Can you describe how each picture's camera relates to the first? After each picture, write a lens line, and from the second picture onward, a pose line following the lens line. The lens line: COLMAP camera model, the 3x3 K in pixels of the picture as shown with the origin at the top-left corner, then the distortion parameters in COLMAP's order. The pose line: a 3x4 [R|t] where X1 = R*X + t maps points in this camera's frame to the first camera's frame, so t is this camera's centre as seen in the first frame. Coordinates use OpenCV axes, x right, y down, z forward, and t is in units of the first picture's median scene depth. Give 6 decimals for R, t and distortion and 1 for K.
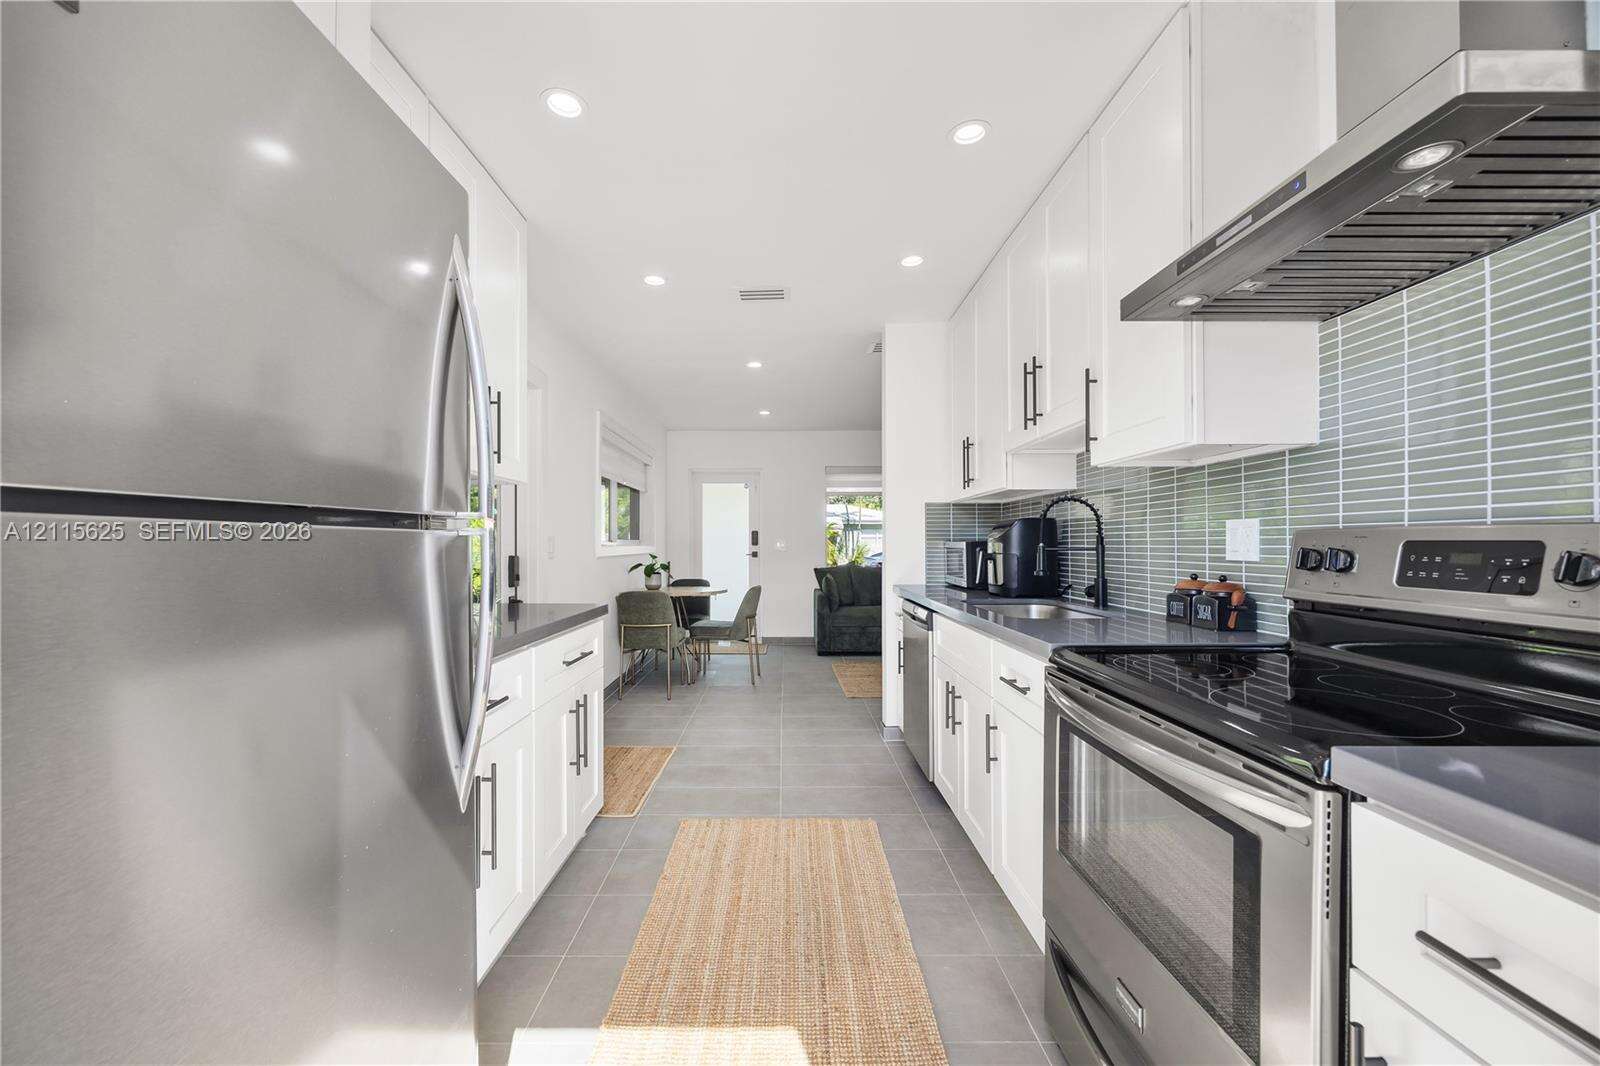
lens RADIAL K [[618.7, 0, 795.7], [0, 618.7, 543.1], [0, 0, 1]] dist [-0.001501, -0.000029]
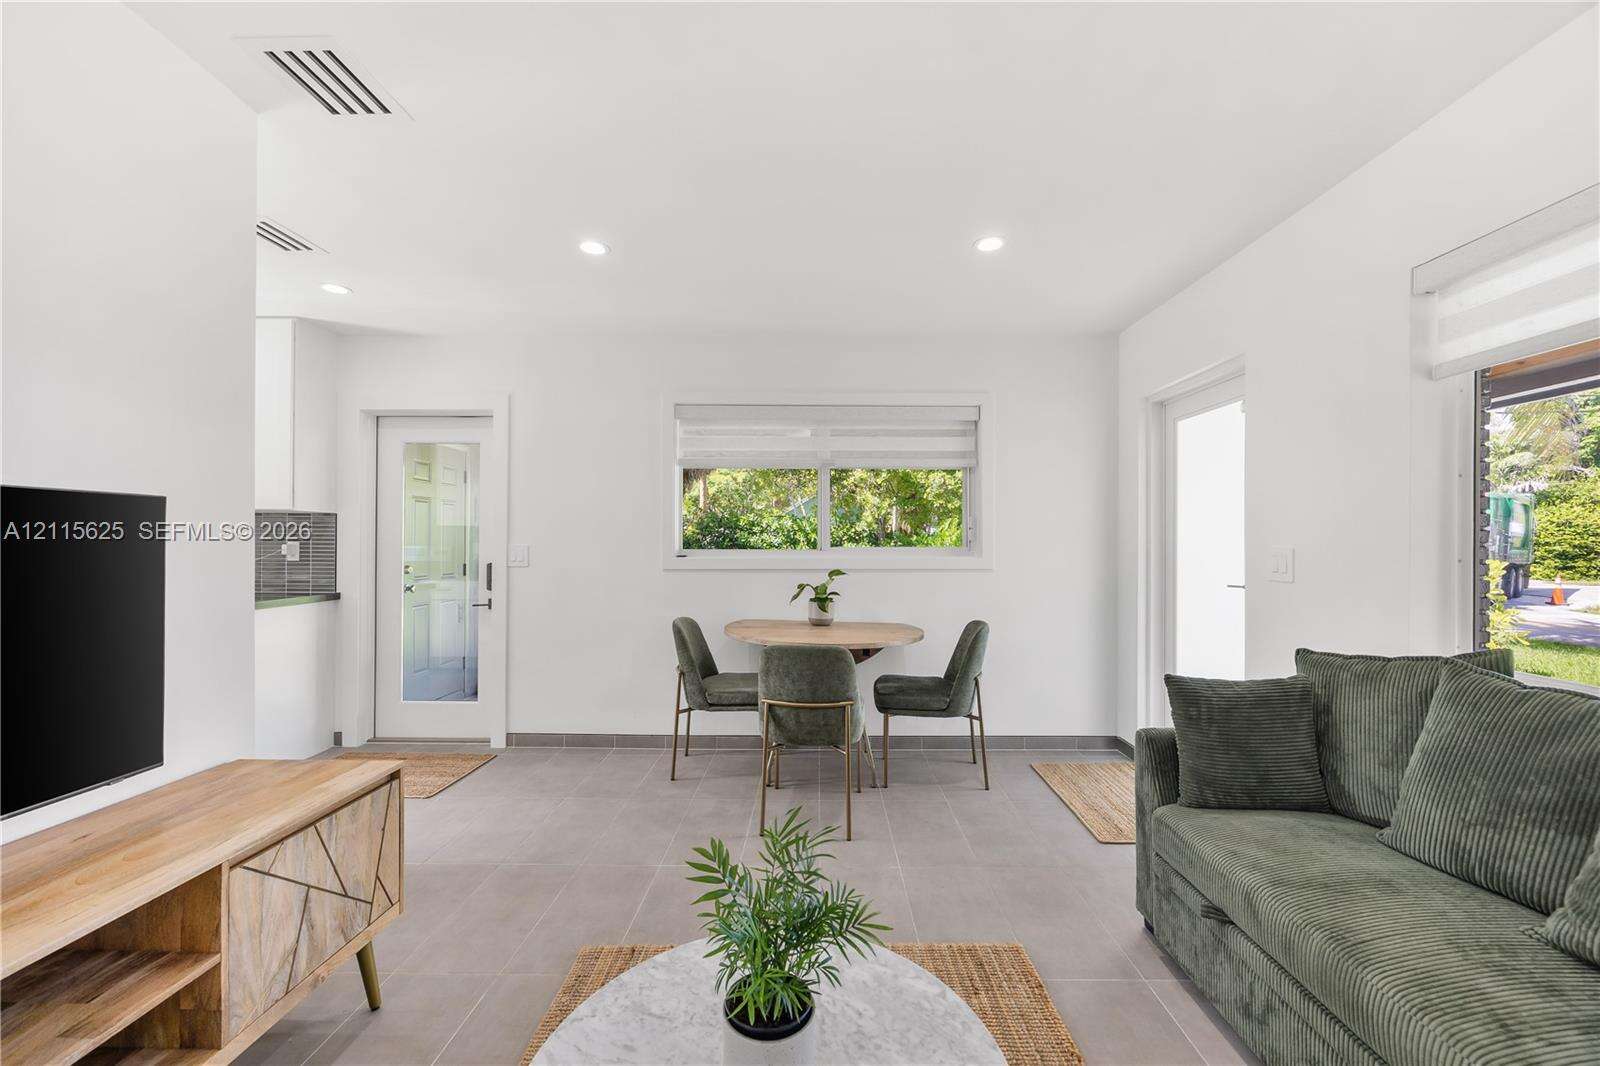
lens RADIAL K [[618.7, 0, 809.1], [0, 618.7, 542.1], [0, 0, 1]] dist [-0.001501, -0.000029]
pose [[-0.026923, 0.001894, -0.999636, 0.944509], [-0.000305, 0.999998, 0.001903, -0.026639], [0.999637, 0.000356, -0.026922, 2.271925]]
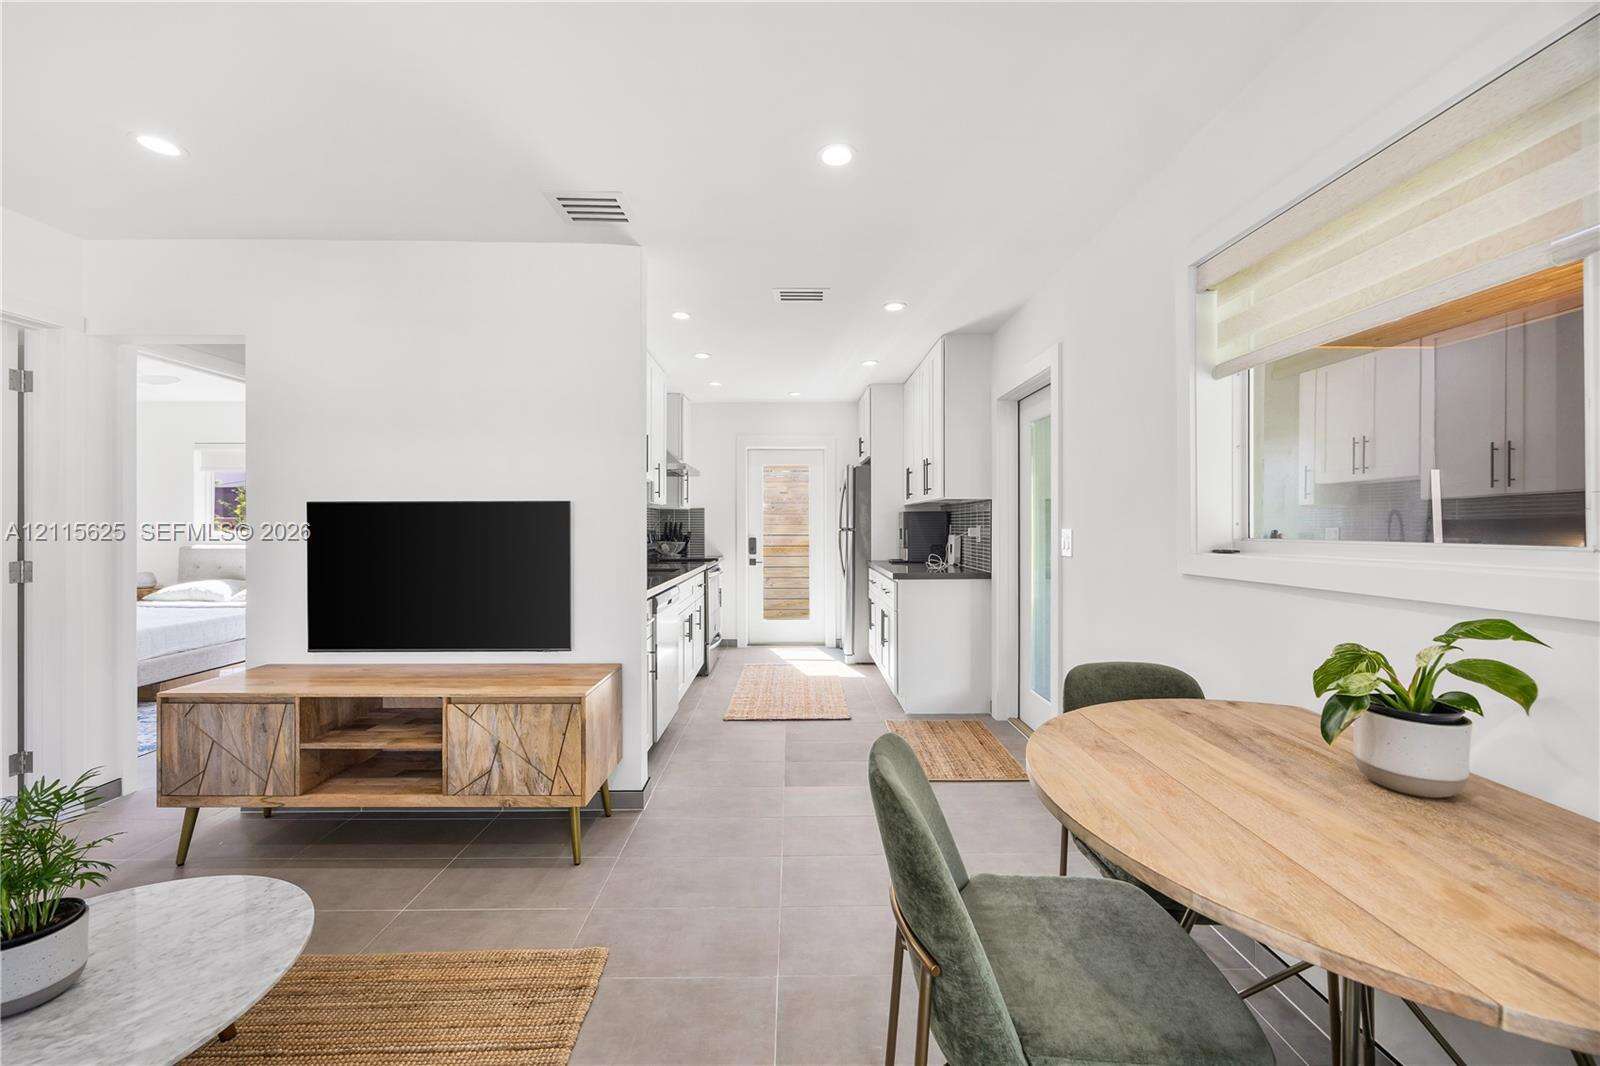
lens RADIAL K [[618.7, 0, 803.1], [0, 618.7, 524.8], [0, 0, 1]] dist [-0.001501, -0.000029]
pose [[-0.999976, 0.006055, -0.003287, -0.075735], [0.006064, 0.999978, -0.002713, -0.022974], [0.003270, -0.002733, -0.999991, 2.723472]]
